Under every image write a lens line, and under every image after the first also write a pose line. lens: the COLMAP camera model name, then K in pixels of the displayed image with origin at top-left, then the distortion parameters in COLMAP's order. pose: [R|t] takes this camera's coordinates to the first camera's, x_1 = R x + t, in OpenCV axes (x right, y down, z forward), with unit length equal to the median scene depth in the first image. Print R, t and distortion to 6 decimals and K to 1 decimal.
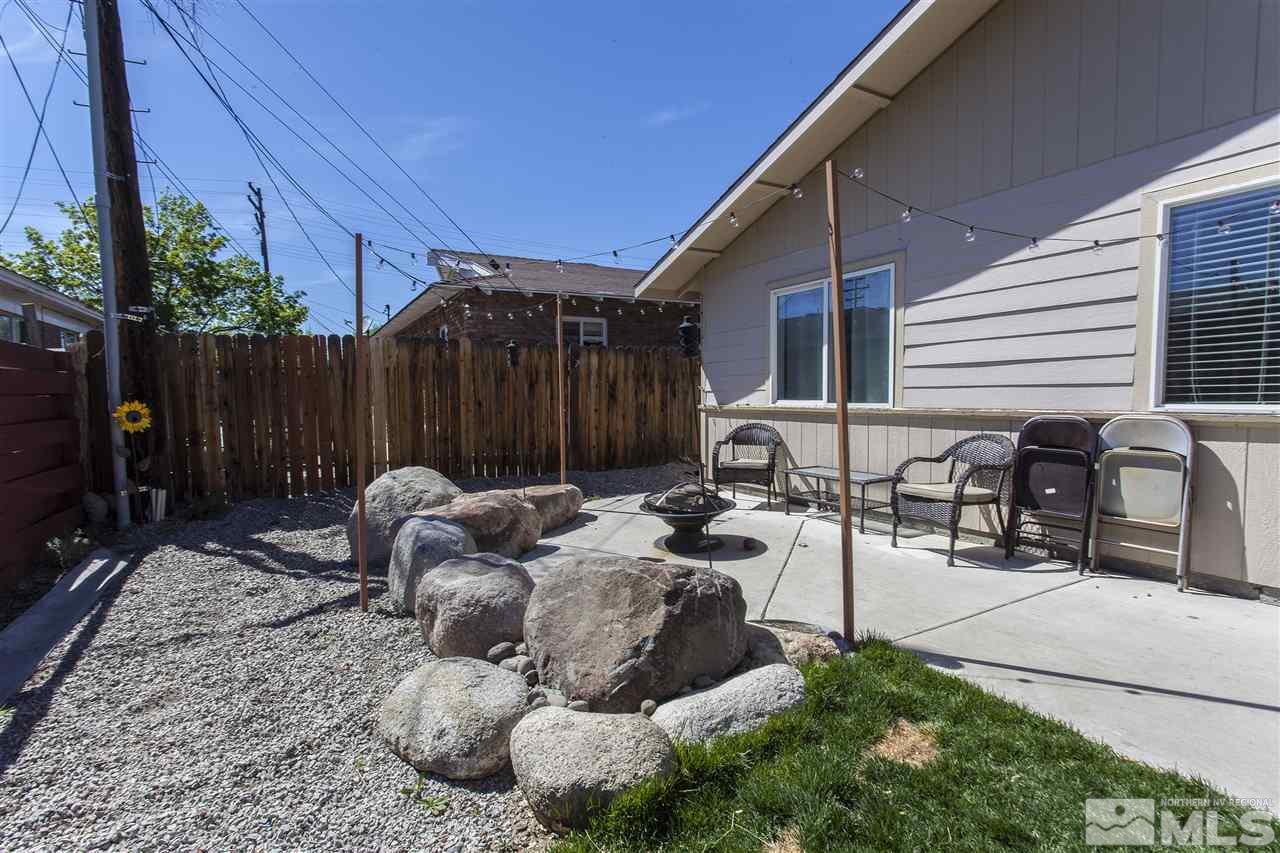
lens RADIAL K [[608.4, 0, 633.9], [0, 608.4, 425.1], [0, 0, 1]] dist [0.003953, 0.000801]
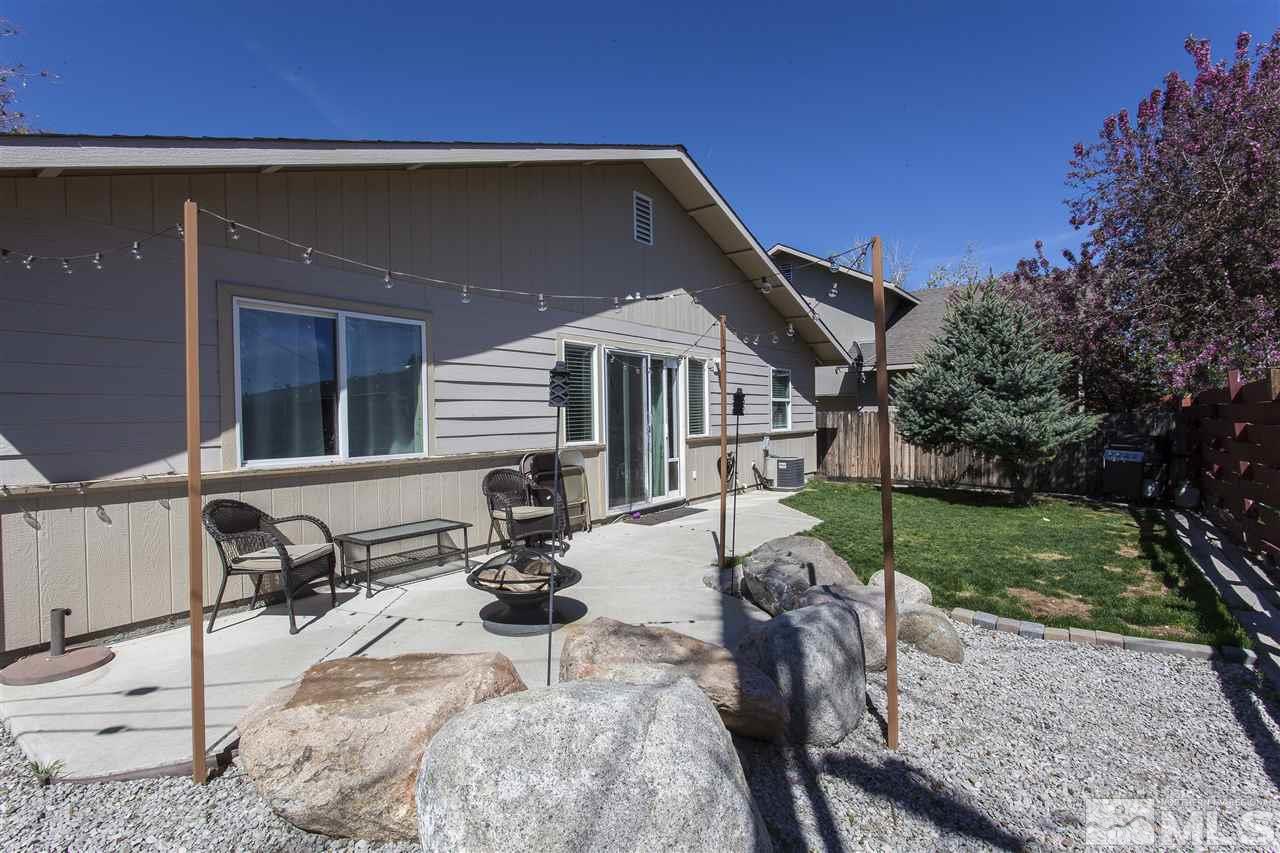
lens RADIAL K [[608.4, 0, 633.9], [0, 608.4, 425.1], [0, 0, 1]] dist [0.003953, 0.000801]
pose [[-0.400662, -0.001602, 0.916224, -0.550855], [0.061387, 0.997704, 0.028589, -0.072140], [-0.914167, 0.067699, -0.399644, 0.863872]]
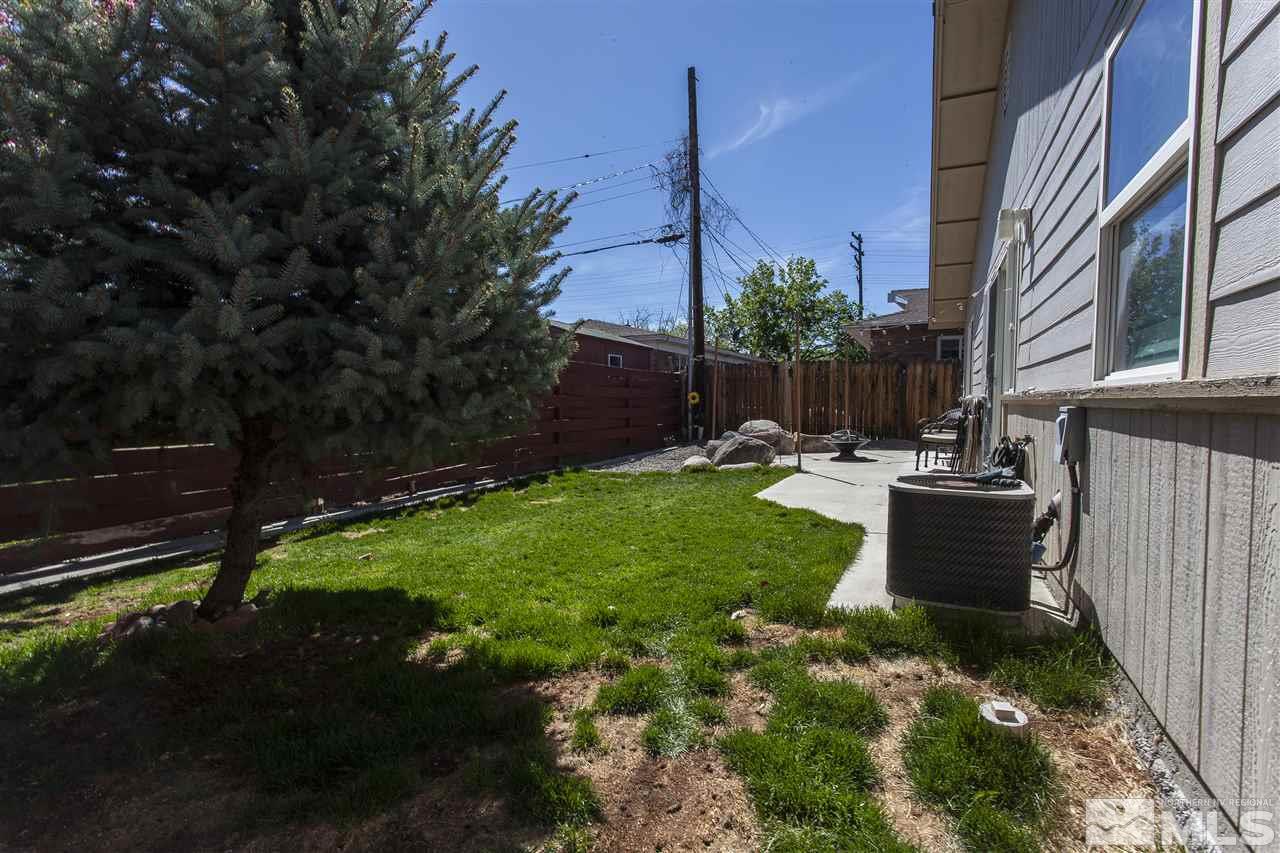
lens RADIAL K [[608.4, 0, 633.9], [0, 608.4, 425.1], [0, 0, 1]] dist [0.003953, 0.000801]
pose [[0.565582, 0.050774, -0.823127, 1.025899], [-0.052470, 0.998296, 0.025527, 0.043167], [0.823021, 0.028752, 0.567283, -0.597644]]
